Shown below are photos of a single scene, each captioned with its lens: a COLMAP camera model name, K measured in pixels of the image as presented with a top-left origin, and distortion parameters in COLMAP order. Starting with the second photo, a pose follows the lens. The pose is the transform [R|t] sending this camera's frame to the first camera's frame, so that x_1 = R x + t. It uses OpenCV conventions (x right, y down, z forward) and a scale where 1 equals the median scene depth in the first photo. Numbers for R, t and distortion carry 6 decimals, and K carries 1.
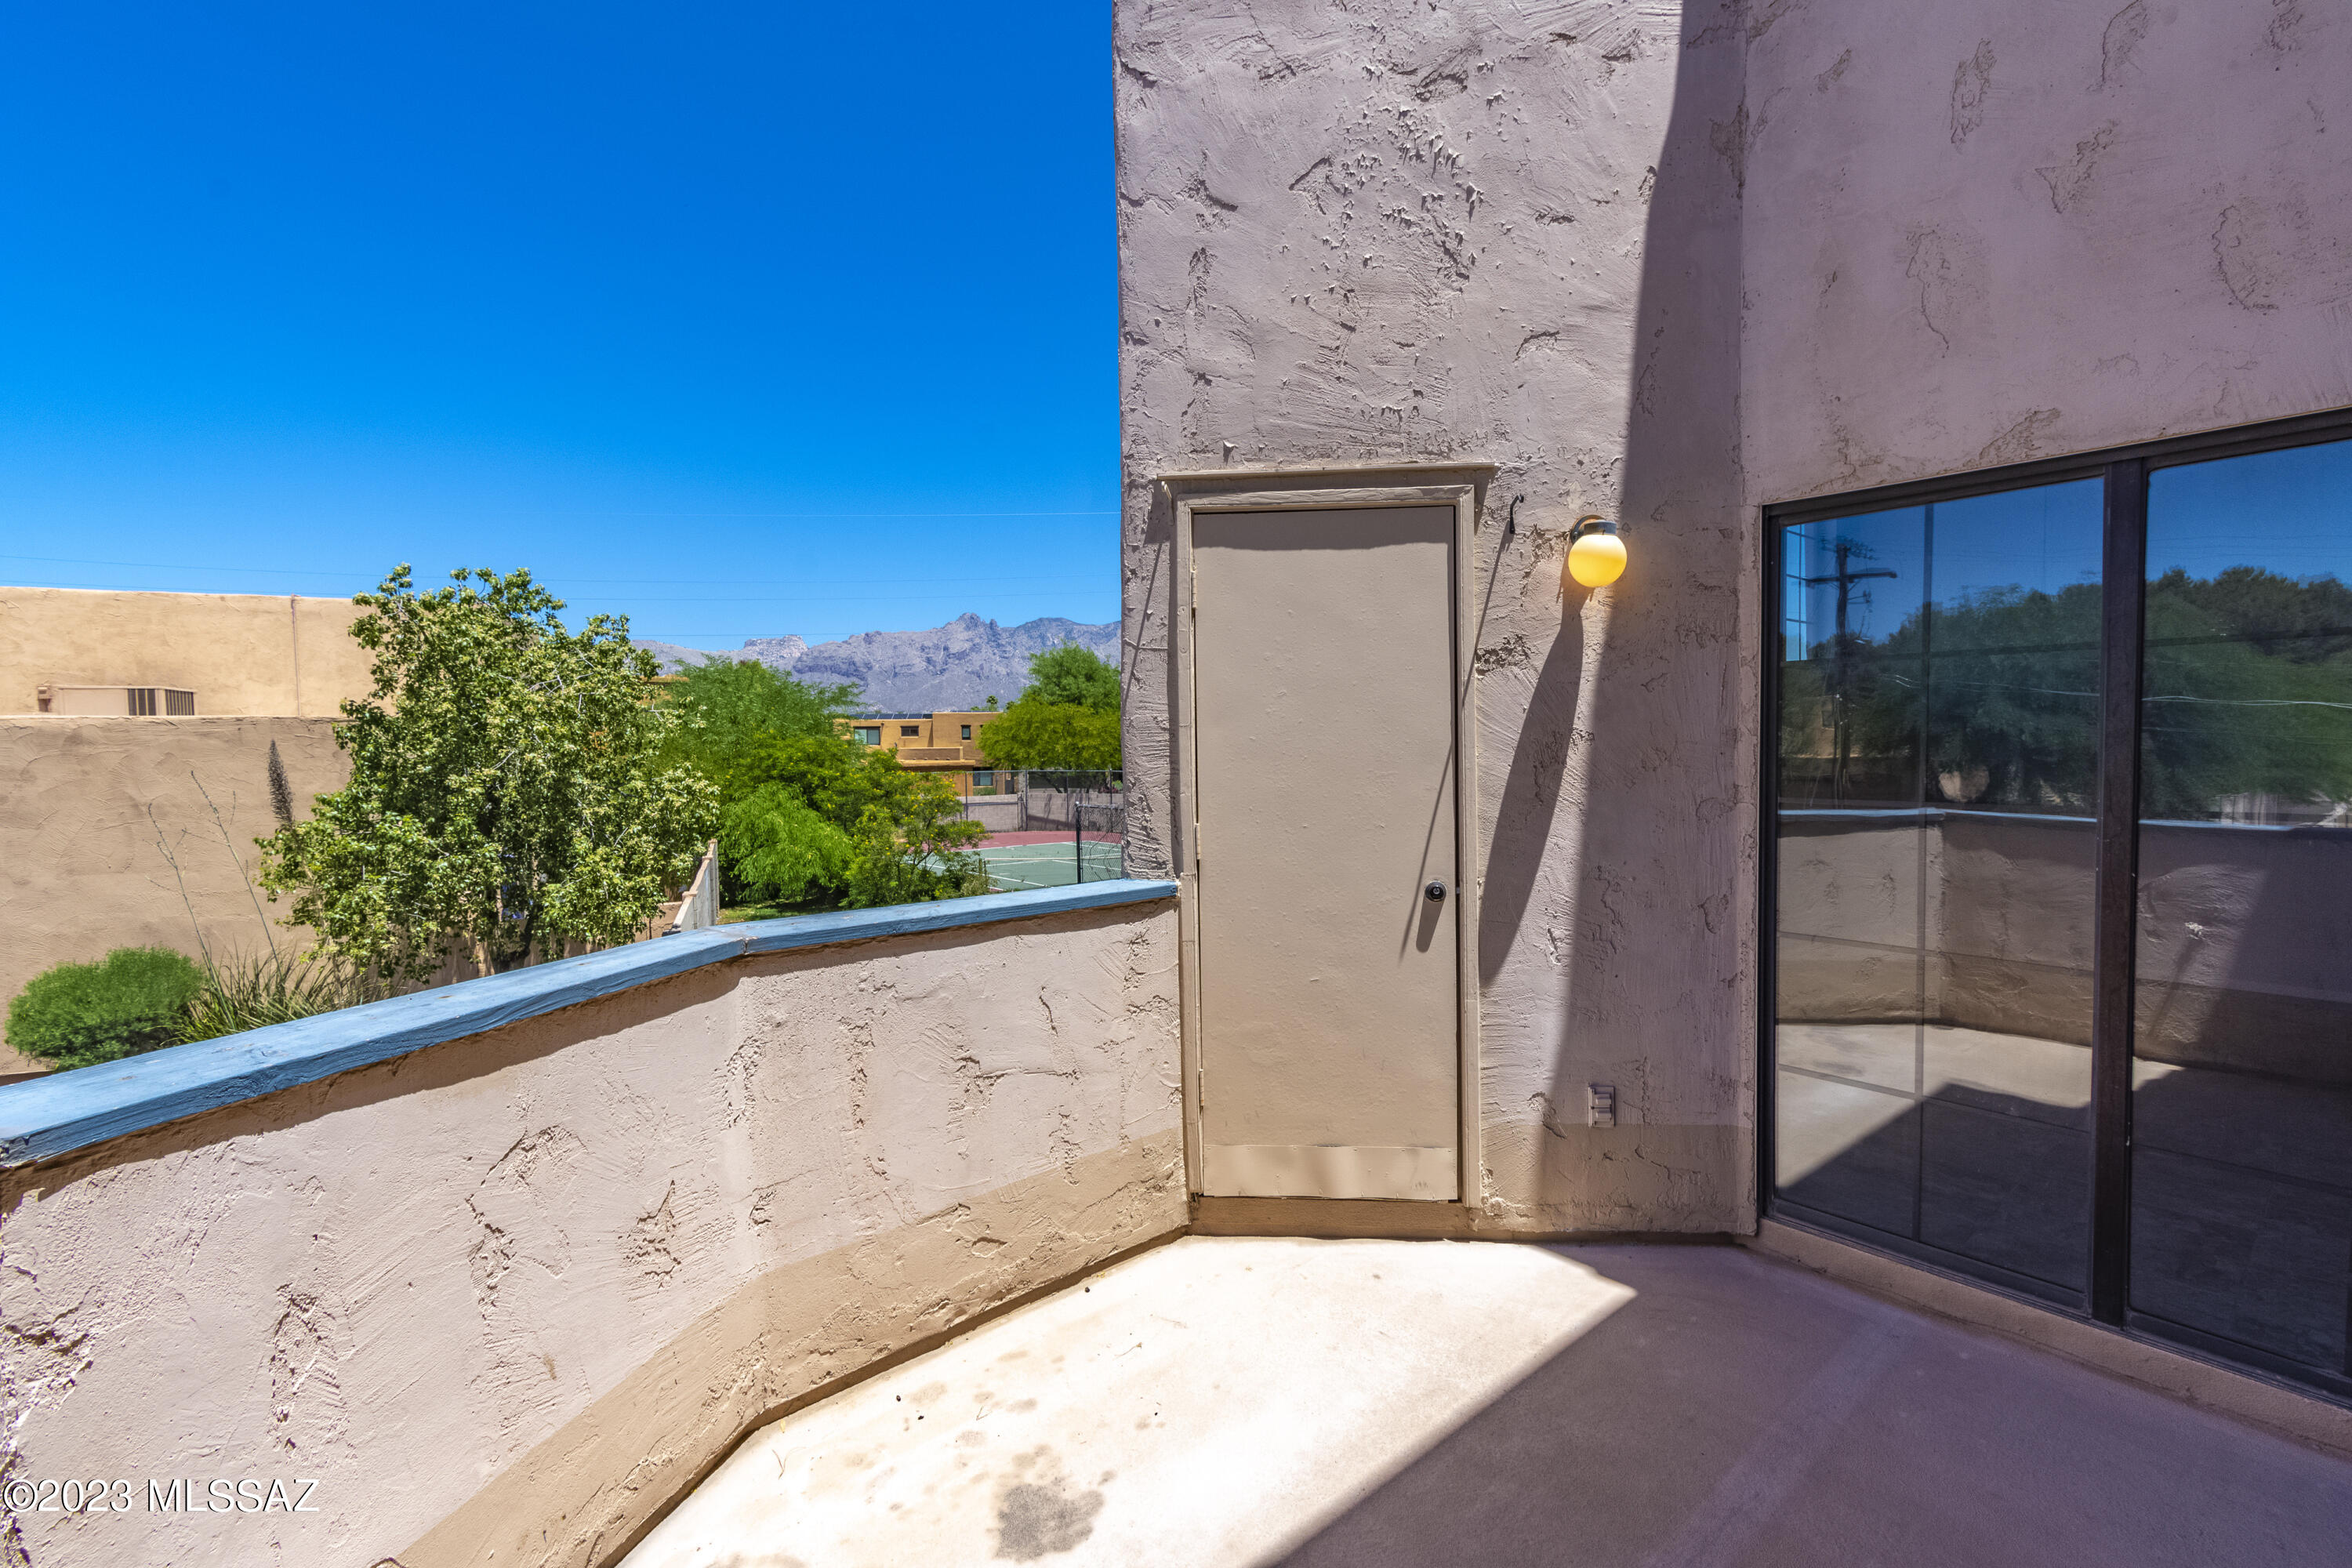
lens RADIAL K [[1043.0, 0, 1188.9], [0, 1043.0, 789.2], [0, 0, 1]] dist [0.009251, -0.004994]
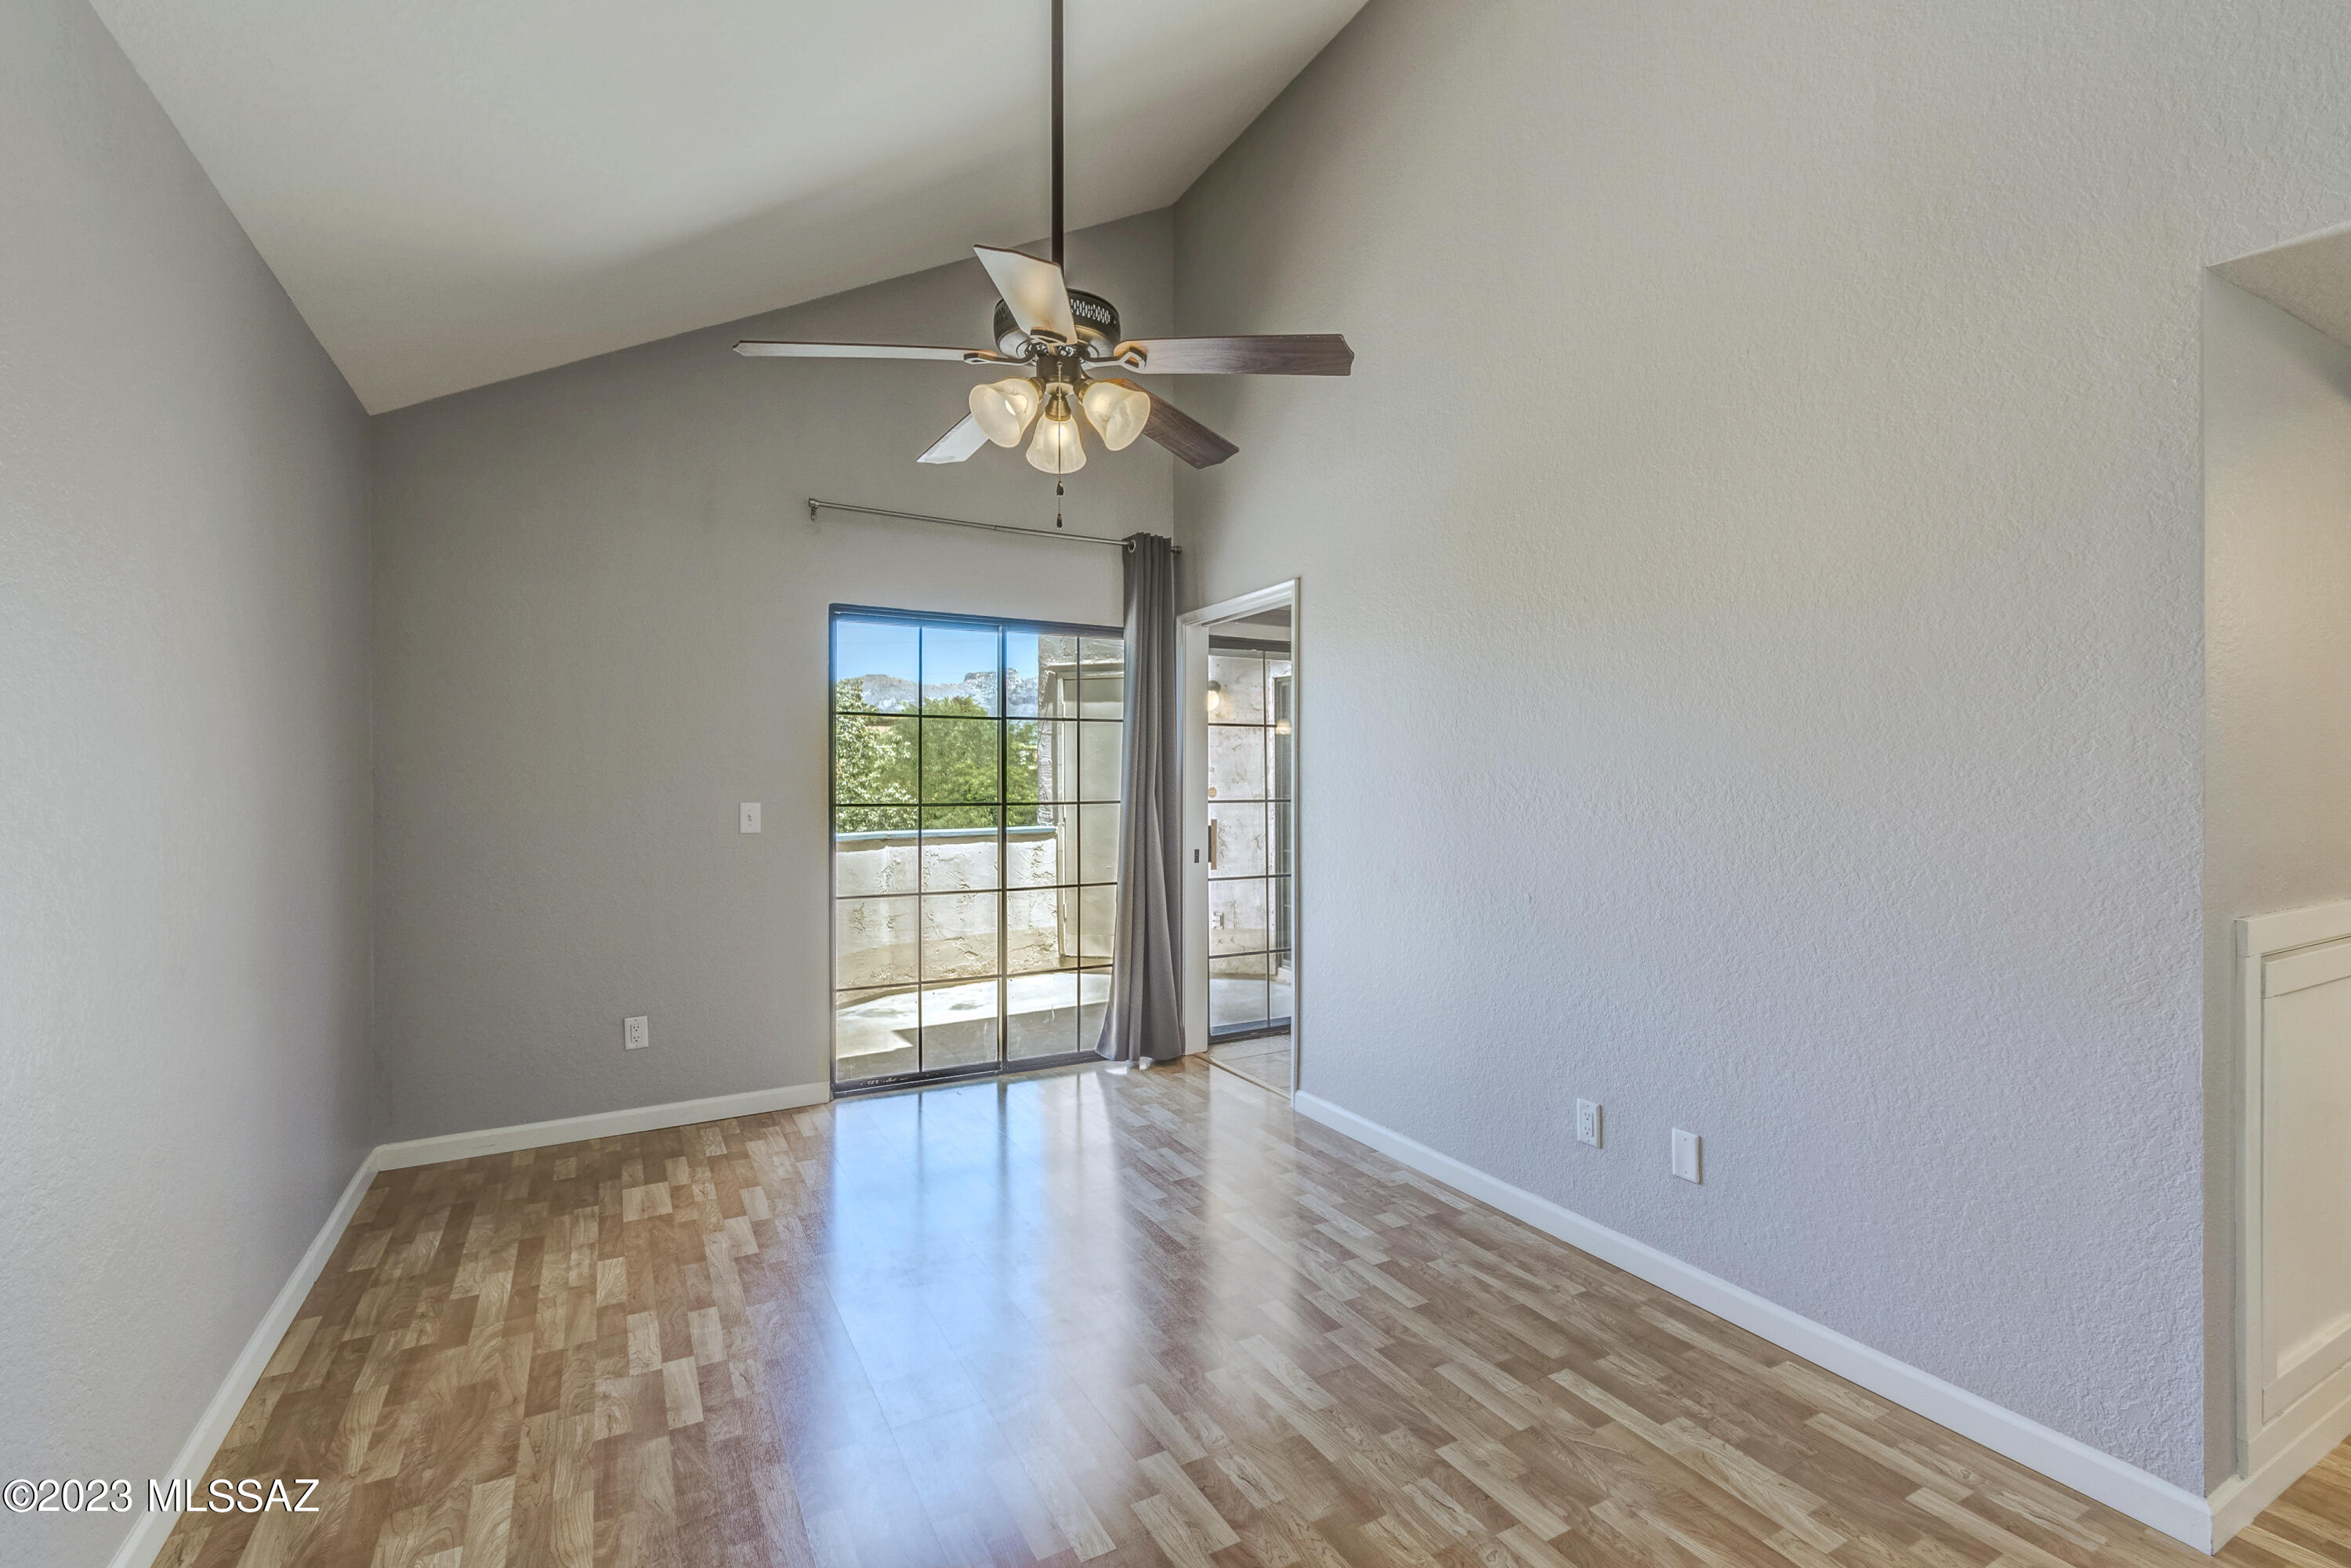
lens RADIAL K [[1042.6, 0, 1171.9], [0, 1042.6, 779.1], [0, 0, 1]] dist [0.009251, -0.004994]
pose [[0.979431, 0.007525, -0.201640, 3.312712], [-0.015452, 0.999167, -0.037768, 0.281939], [0.201188, 0.040107, 0.978731, -6.037266]]
